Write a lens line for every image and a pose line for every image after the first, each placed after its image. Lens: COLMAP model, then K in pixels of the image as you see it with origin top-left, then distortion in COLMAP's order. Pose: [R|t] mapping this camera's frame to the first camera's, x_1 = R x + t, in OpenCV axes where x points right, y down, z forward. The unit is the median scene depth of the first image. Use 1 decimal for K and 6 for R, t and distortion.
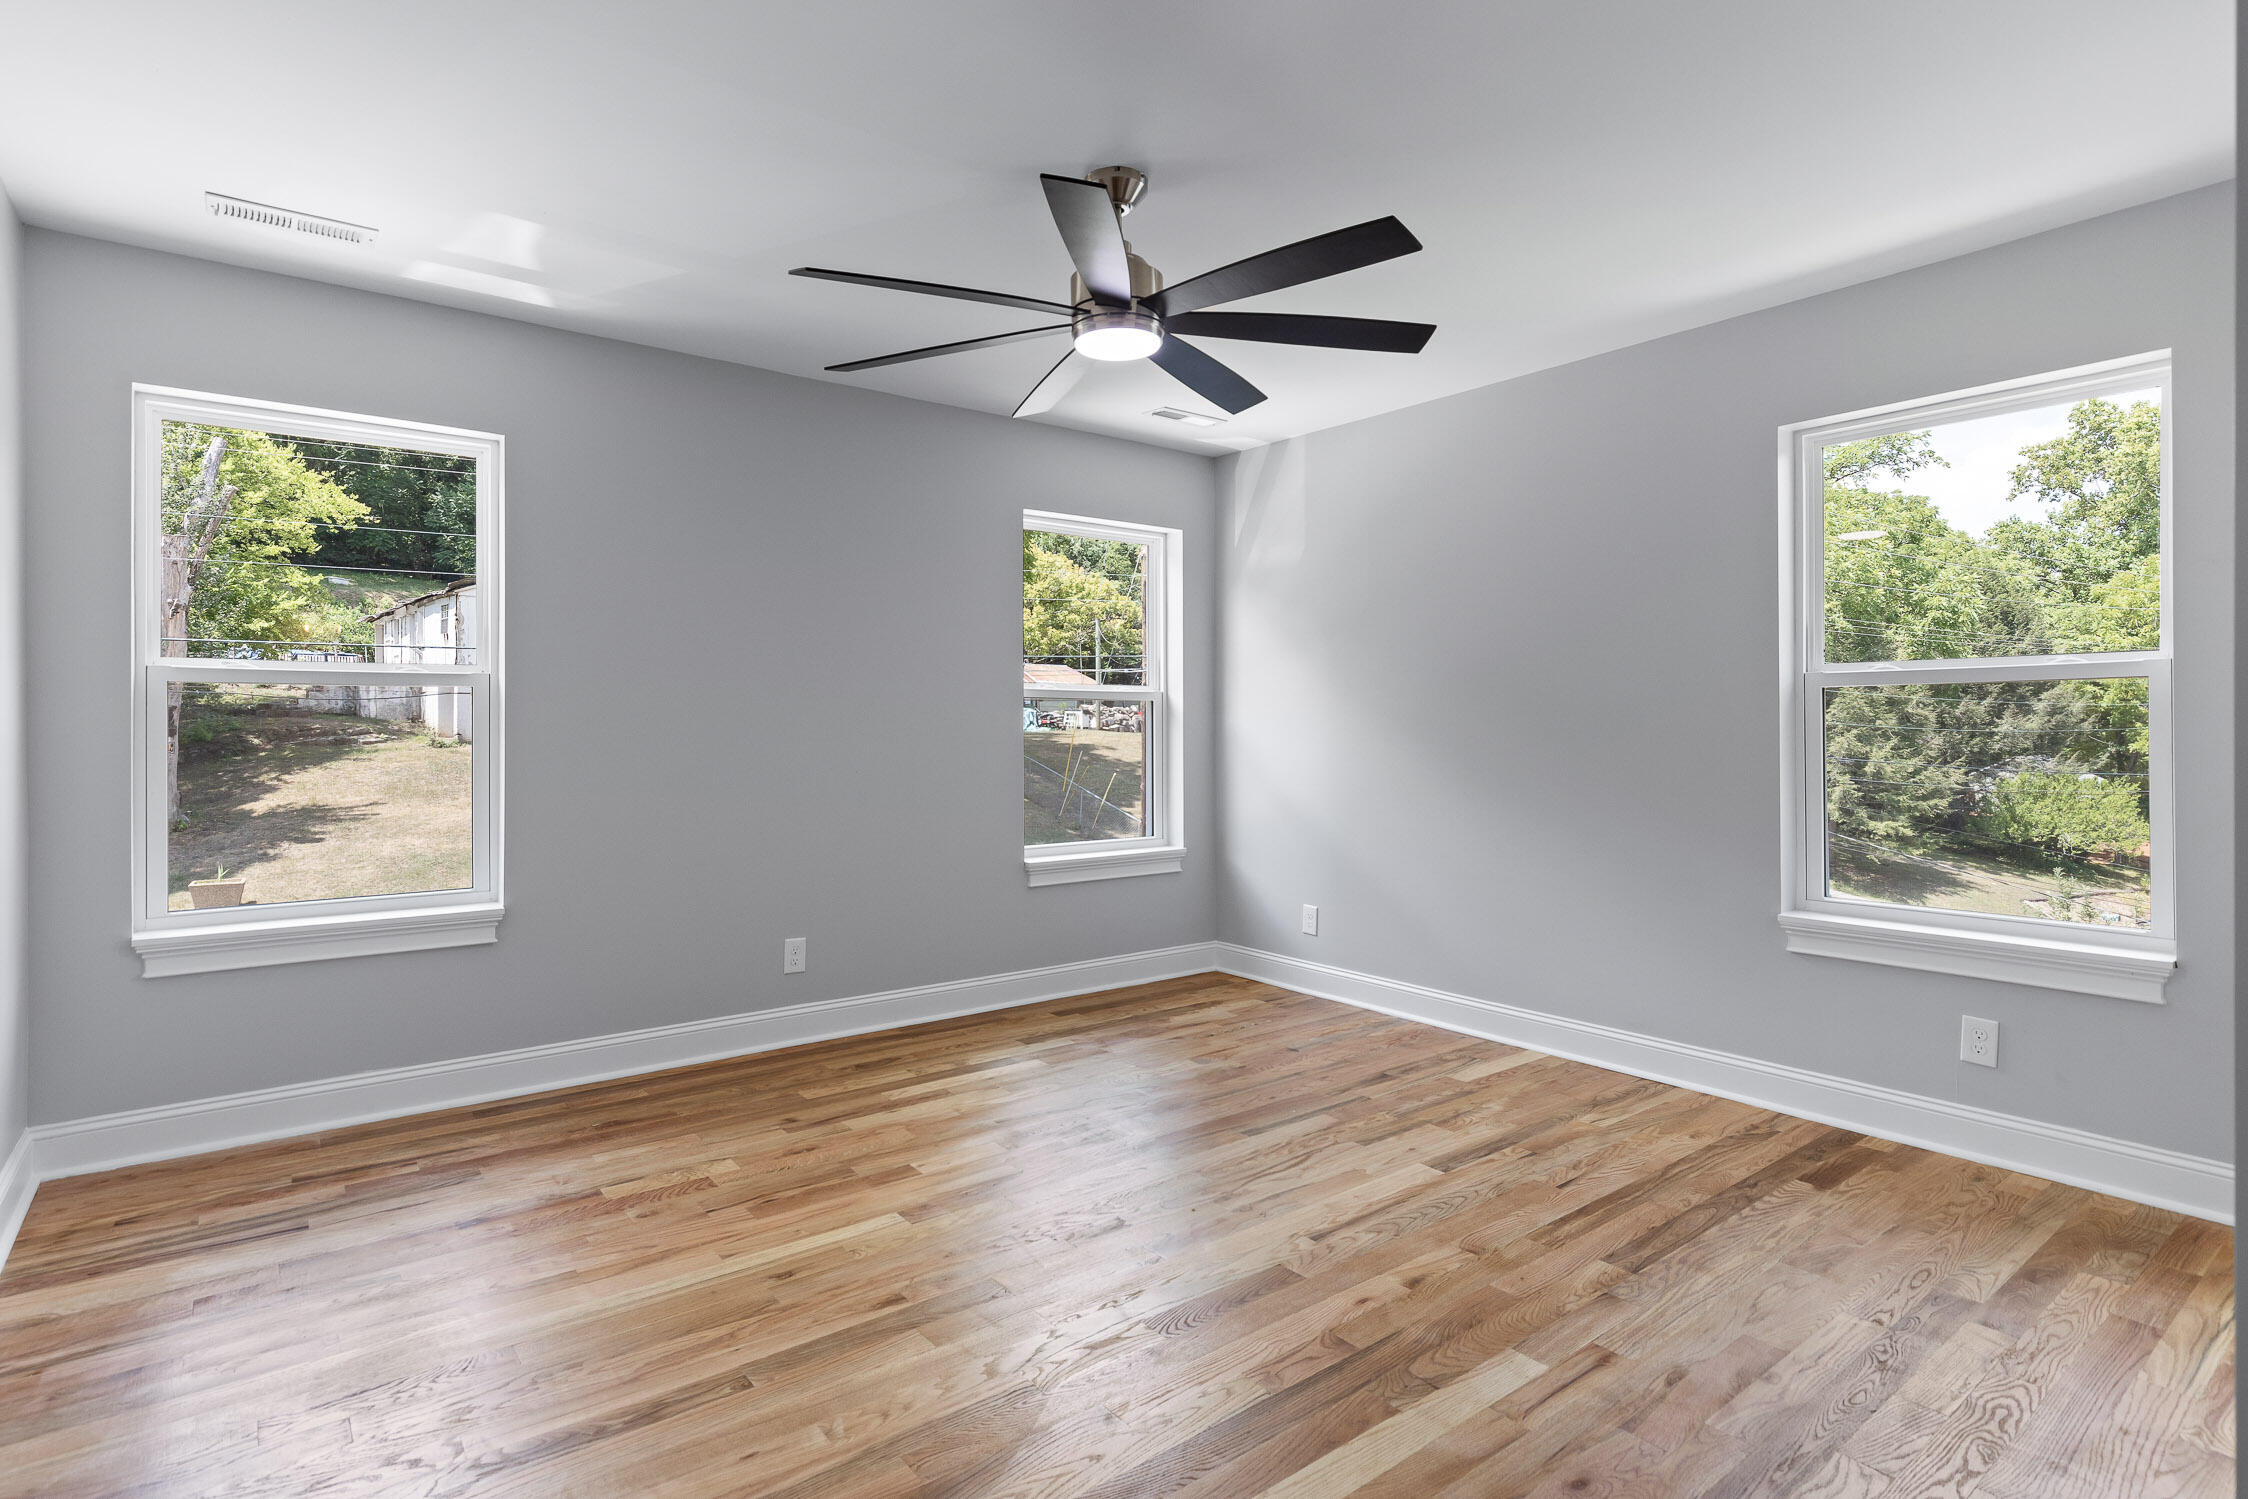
lens RADIAL K [[1127.5, 0, 1119.4], [0, 1127.5, 733.1], [0, 0, 1]] dist [-0.001897, -0.000322]
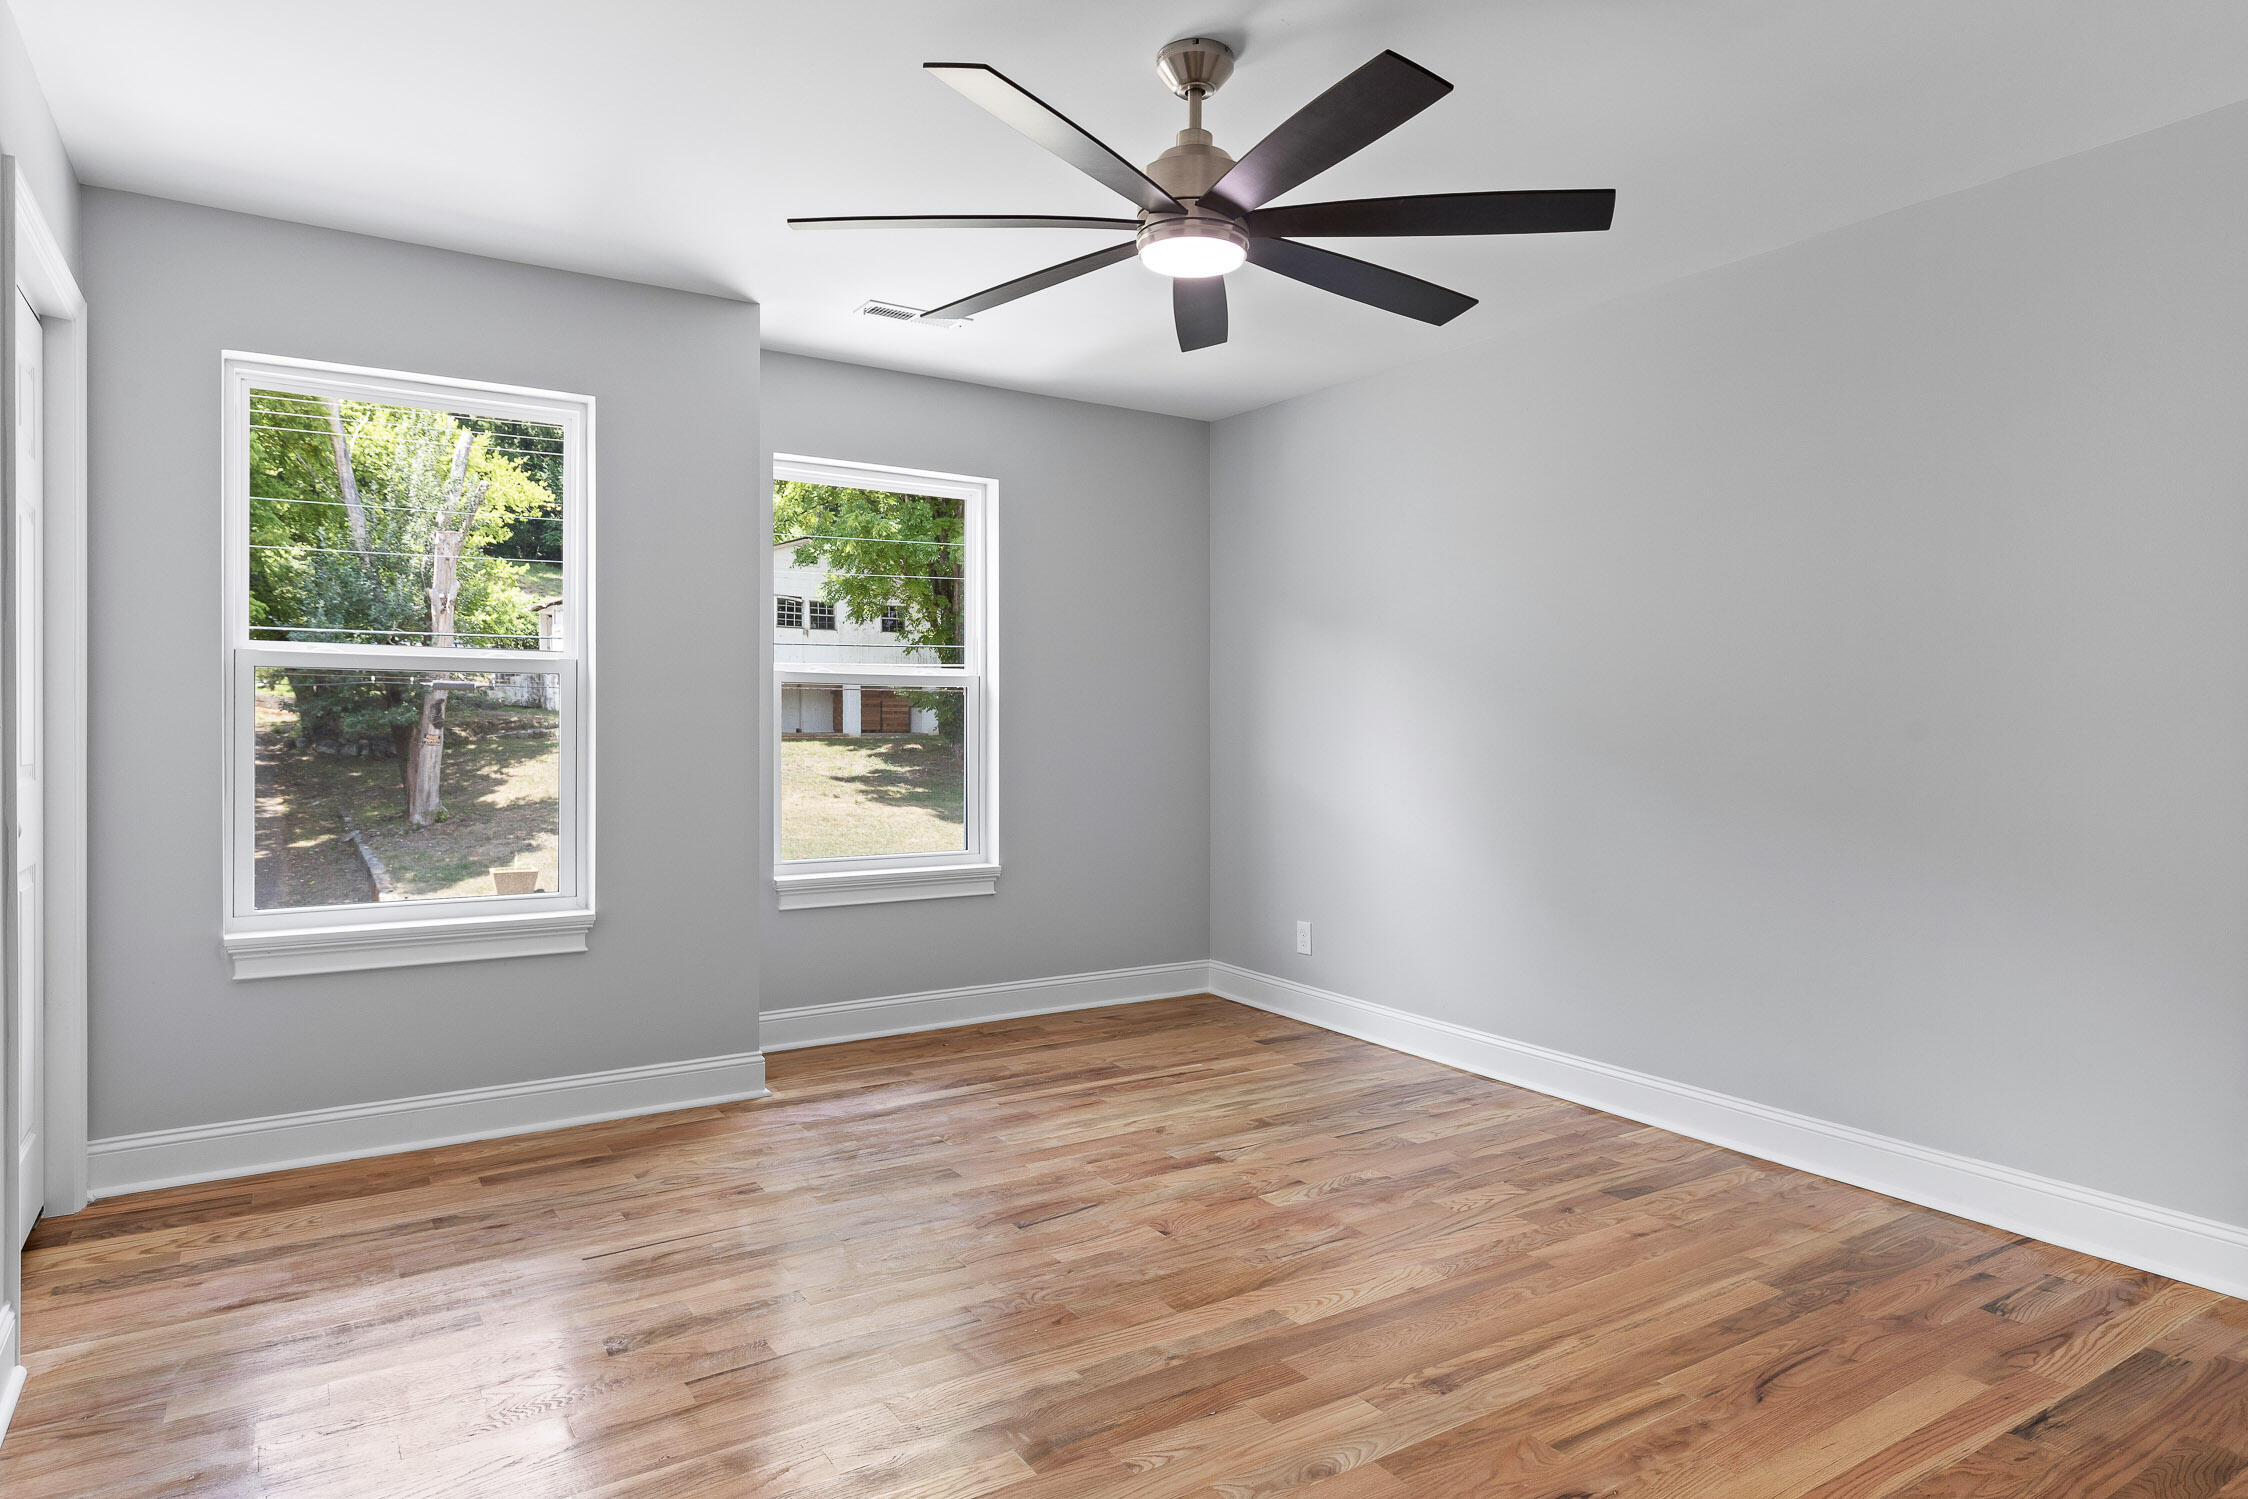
lens RADIAL K [[1306.9, 0, 1124.0], [0, 1306.9, 749.5], [0, 0, 1]] dist [0.002079, 0.000487]
pose [[0.996104, 0.009852, -0.087635, -0.081693], [-0.008501, 0.999839, 0.015787, -0.002040], [0.087777, -0.014980, 0.996028, -0.099741]]
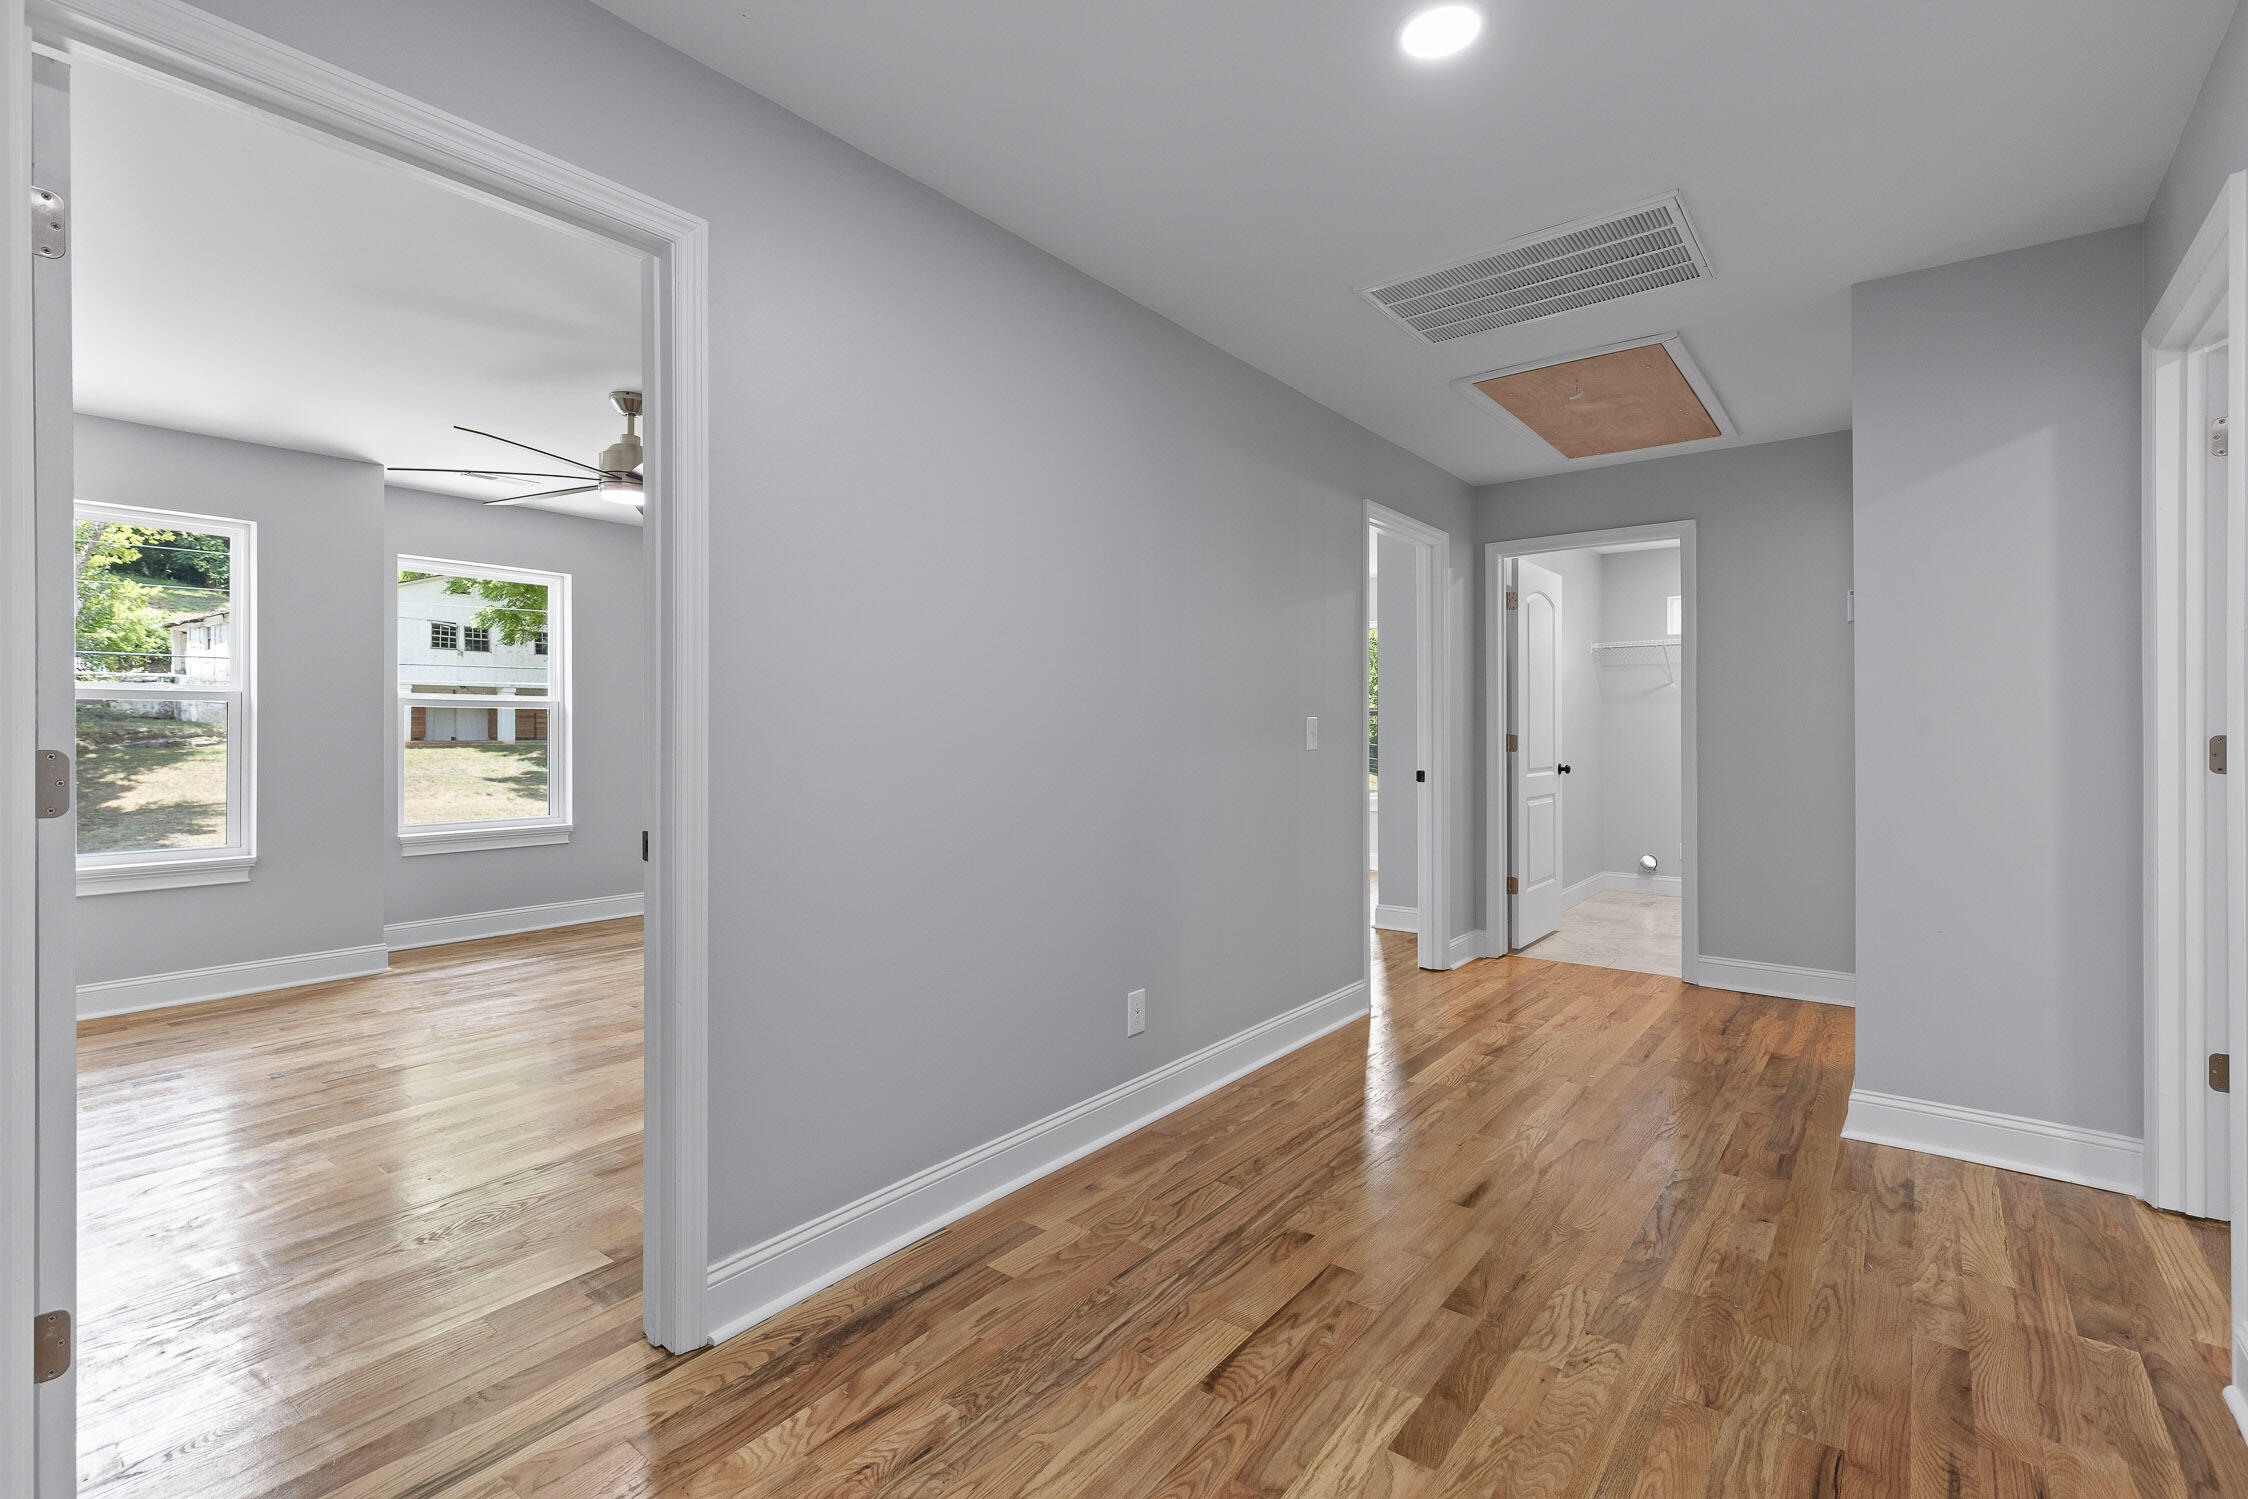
lens RADIAL K [[1014.7, 0, 1117.0], [0, 1014.7, 735.0], [0, 0, 1]] dist [0.000397, 0.000194]
pose [[0.970356, 0.003848, 0.241647, -0.059312], [-0.003441, 0.999992, -0.002105, -0.001983], [-0.241654, 0.001211, 0.970362, -0.148411]]
